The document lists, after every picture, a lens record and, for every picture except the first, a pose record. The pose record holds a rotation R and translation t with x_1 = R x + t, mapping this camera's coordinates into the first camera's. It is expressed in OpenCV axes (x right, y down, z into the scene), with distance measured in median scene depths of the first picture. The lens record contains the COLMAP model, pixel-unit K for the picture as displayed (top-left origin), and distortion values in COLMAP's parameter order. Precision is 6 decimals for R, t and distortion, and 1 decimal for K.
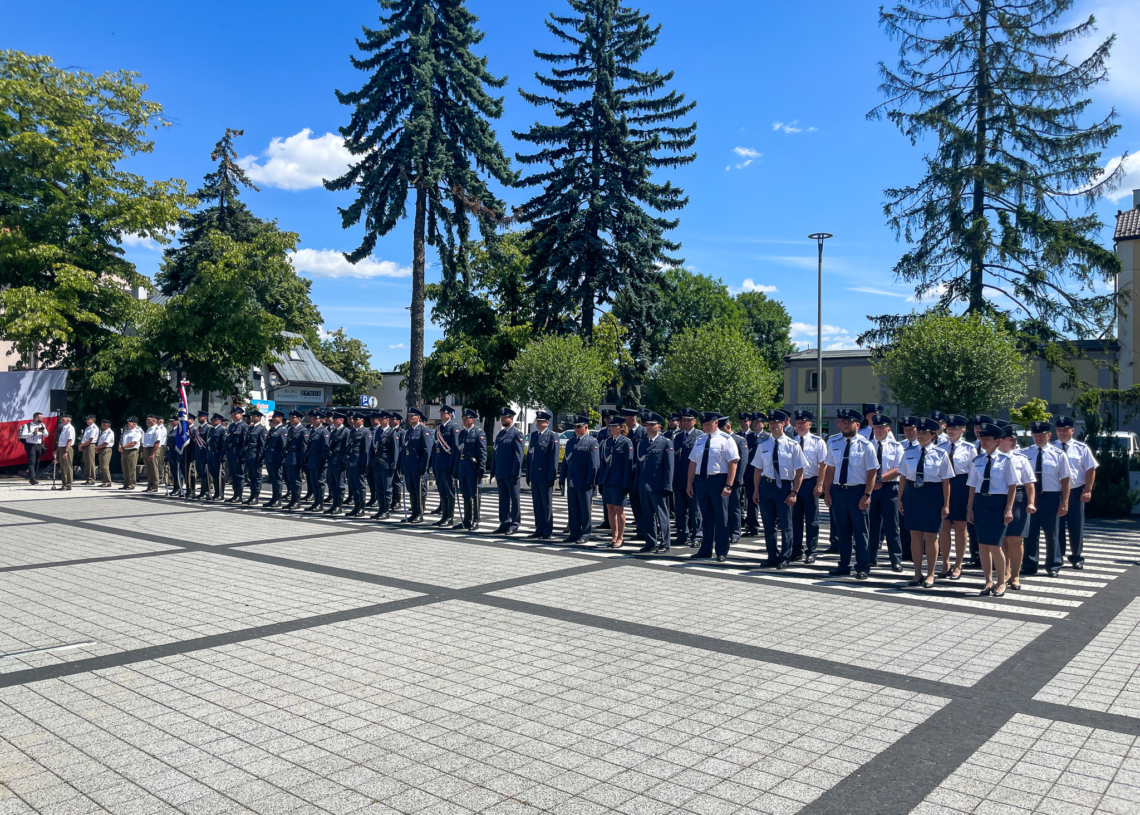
lens RADIAL K [[871.7, 0, 501.3], [0, 871.7, 408.0], [0, 0, 1]] dist [-0.001494, 0.001385]
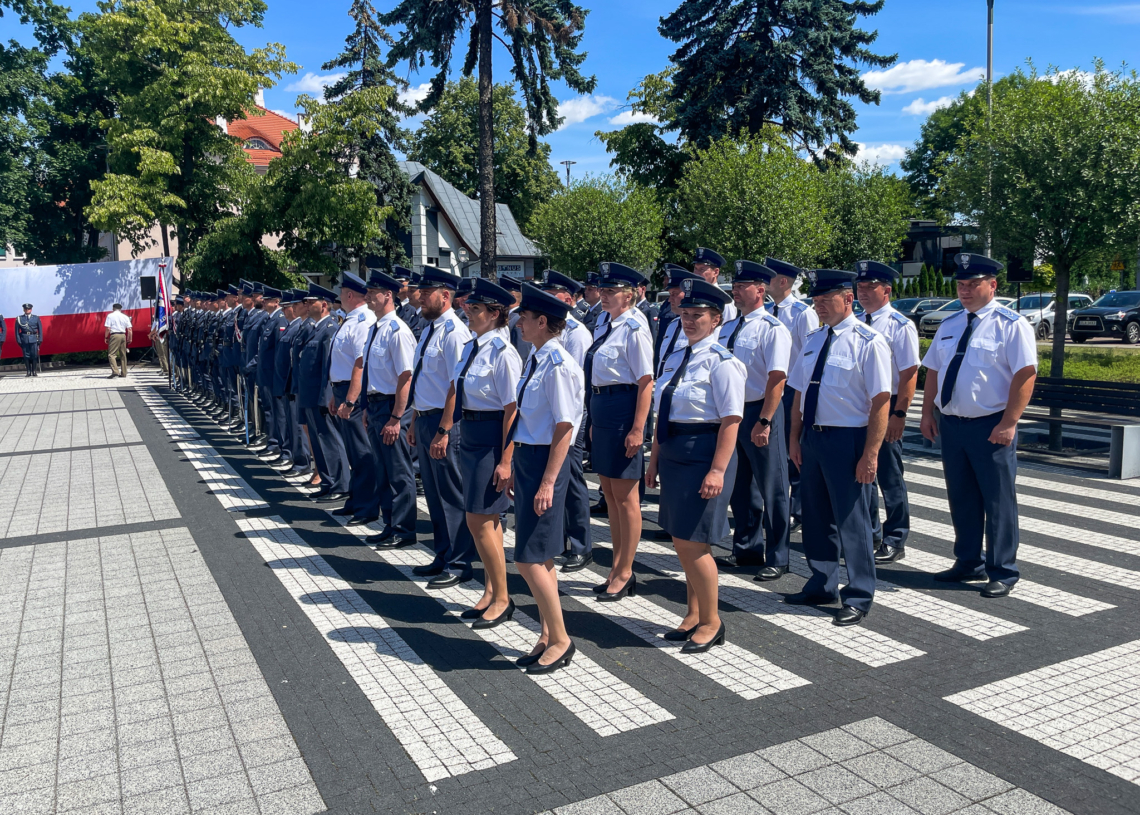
lens RADIAL K [[871.7, 0, 501.3], [0, 871.7, 408.0], [0, 0, 1]] dist [-0.001494, 0.001385]
pose [[0.894240, 0.030868, -0.446521, 0.241675], [0.032582, 0.990483, 0.133724, 0.007839], [0.446399, -0.134130, 0.884724, 0.190950]]
